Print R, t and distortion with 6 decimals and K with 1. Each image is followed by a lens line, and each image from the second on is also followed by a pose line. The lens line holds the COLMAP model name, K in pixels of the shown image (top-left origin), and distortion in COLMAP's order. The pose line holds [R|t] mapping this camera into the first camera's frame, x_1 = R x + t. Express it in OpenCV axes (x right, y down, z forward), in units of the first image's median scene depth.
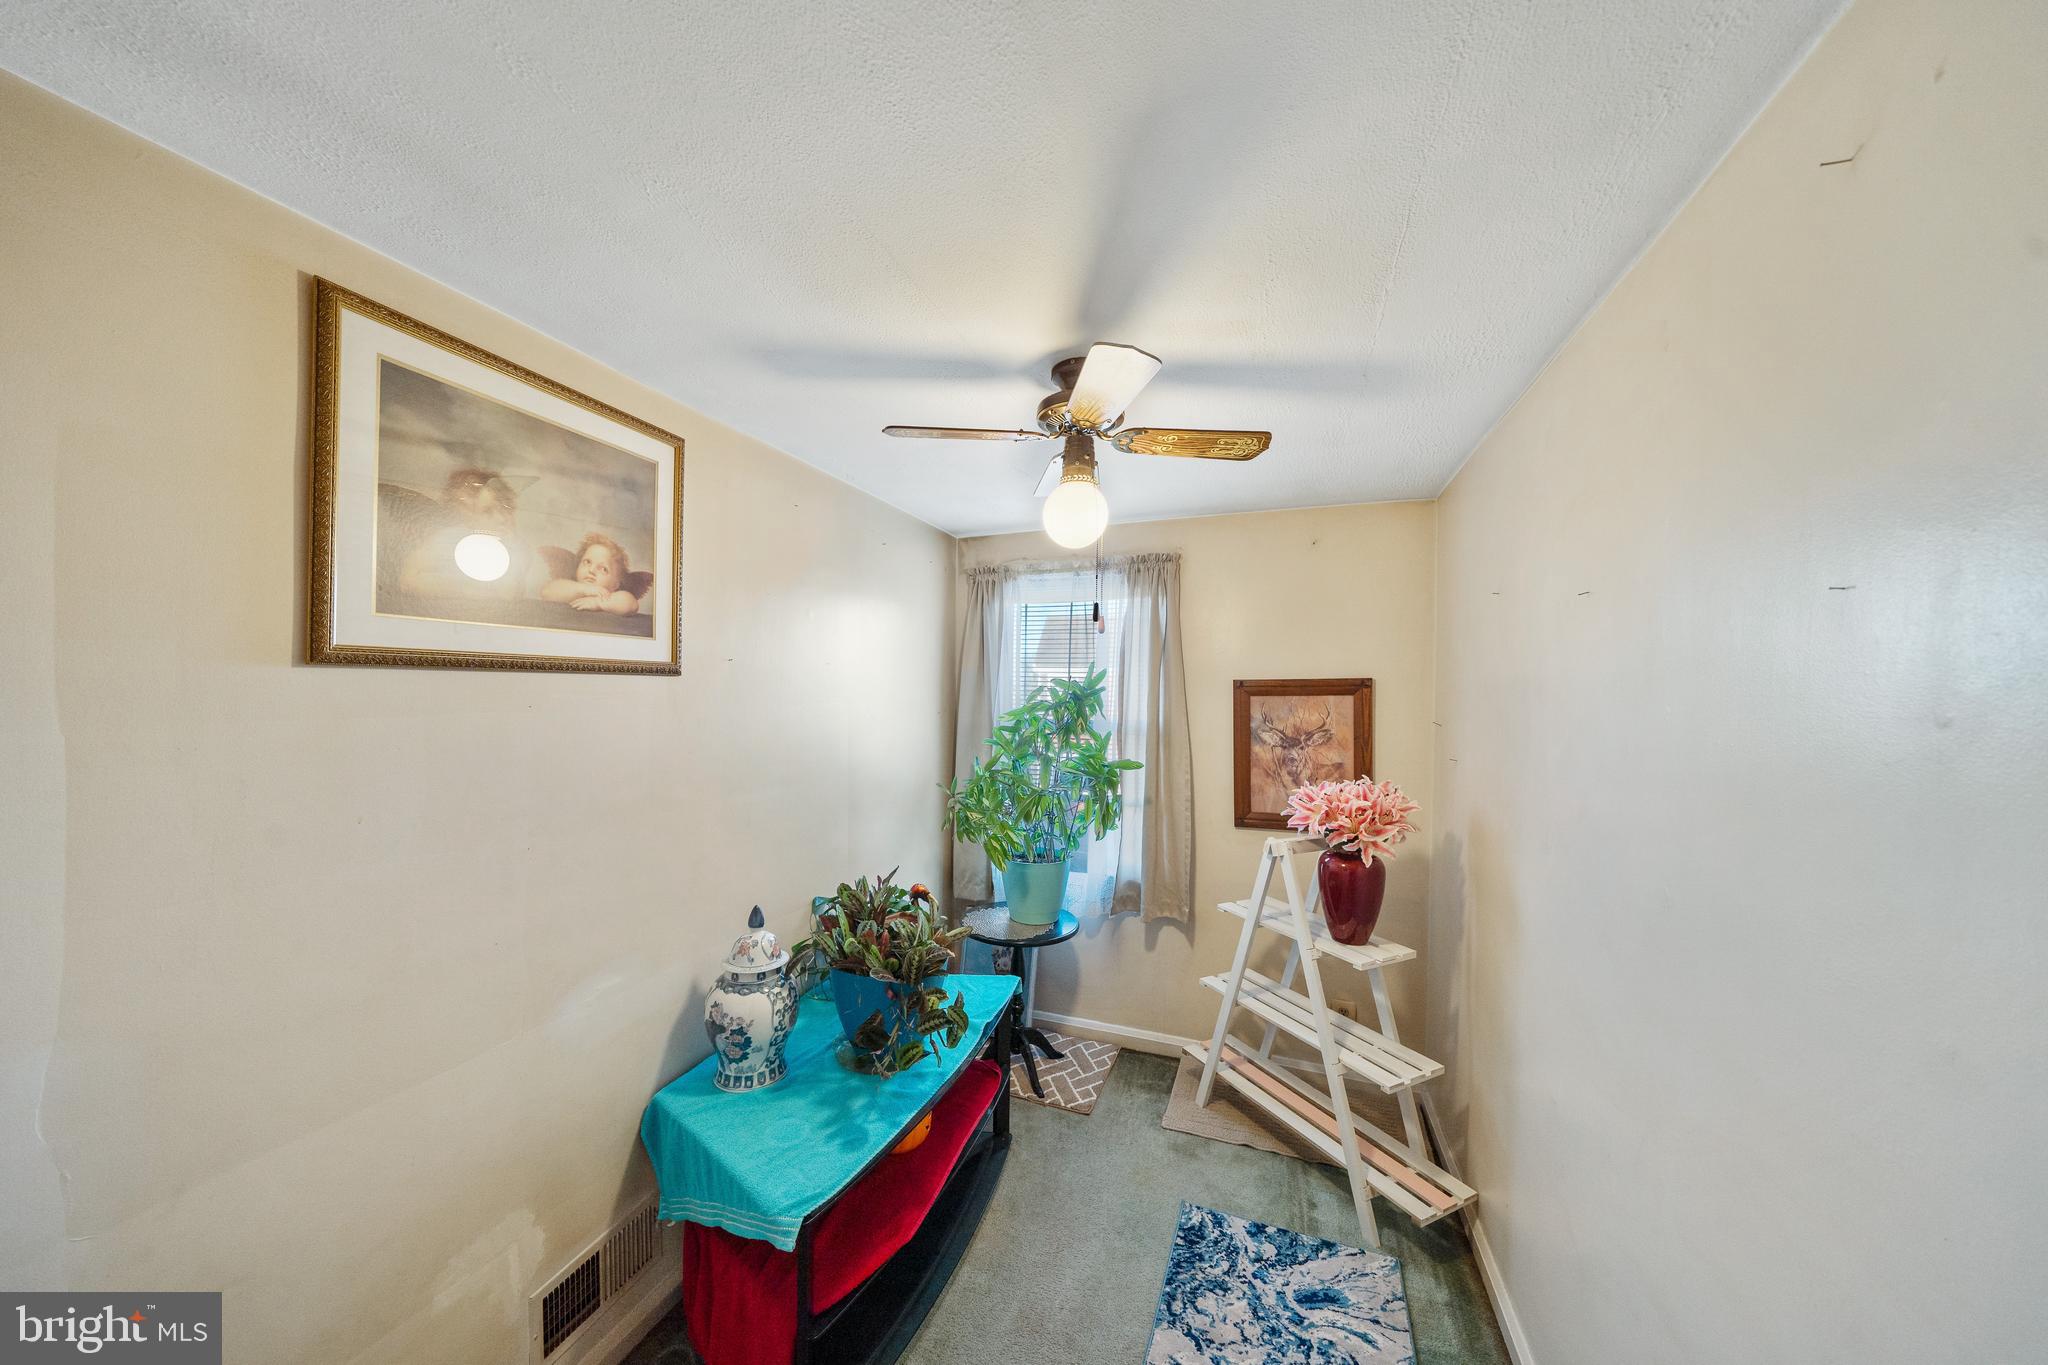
lens RADIAL K [[703.0, 0, 992.2], [0, 703.0, 665.2], [0, 0, 1]] dist [0.014545, -0.000061]
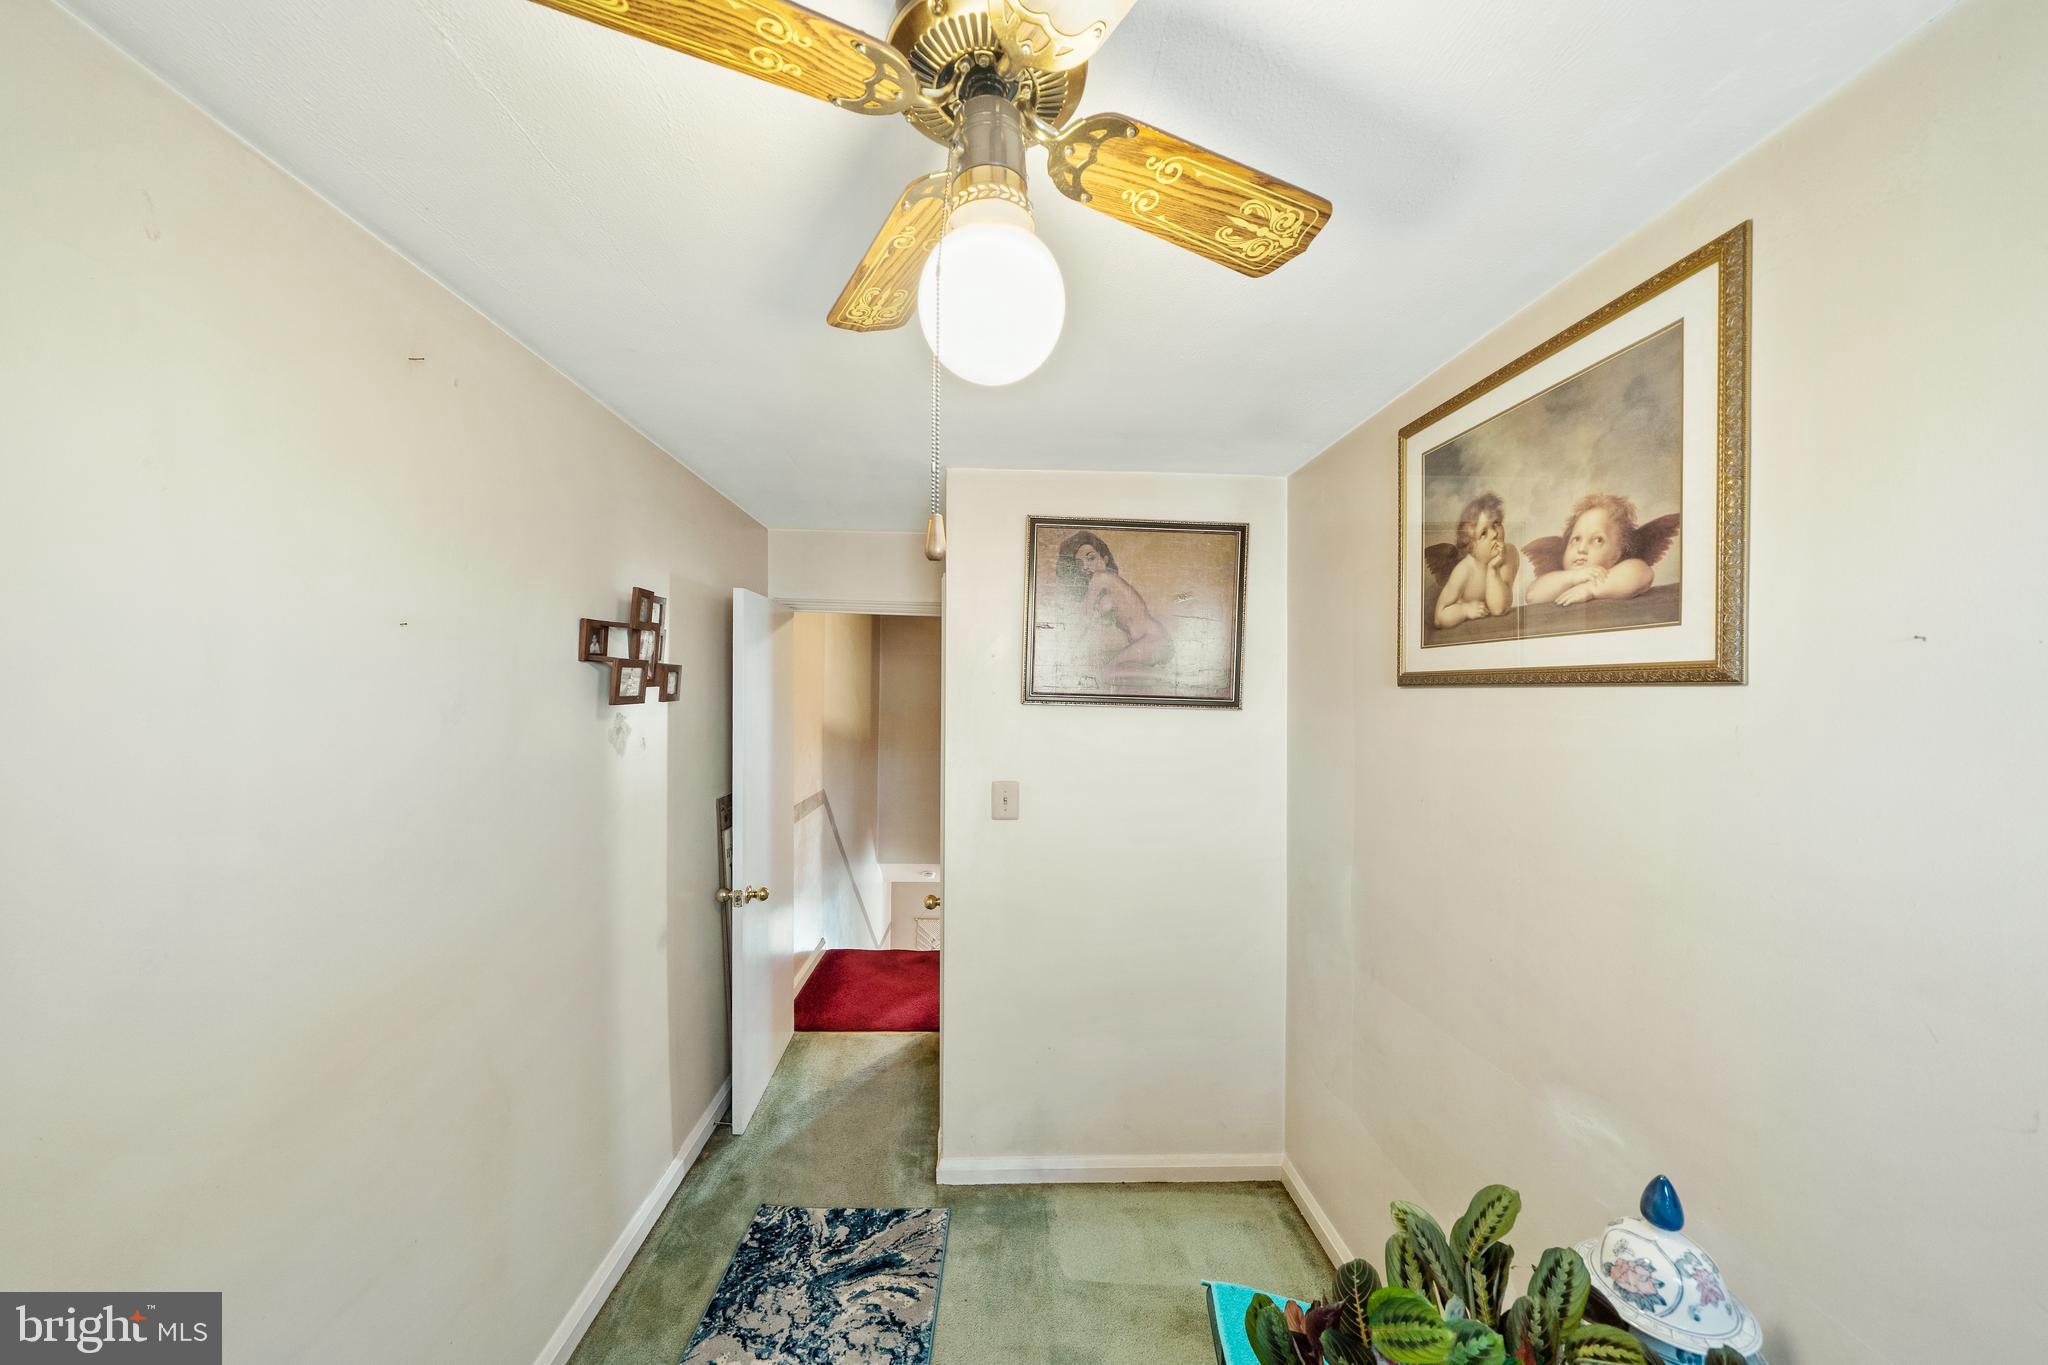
lens RADIAL K [[703.0, 0, 992.2], [0, 703.0, 665.2], [0, 0, 1]] dist [0.014545, -0.000061]
pose [[-0.920895, -0.027092, -0.388869, 0.292382], [0.001400, 0.997346, -0.072799, 0.042058], [0.389809, -0.067585, -0.918412, 1.410791]]
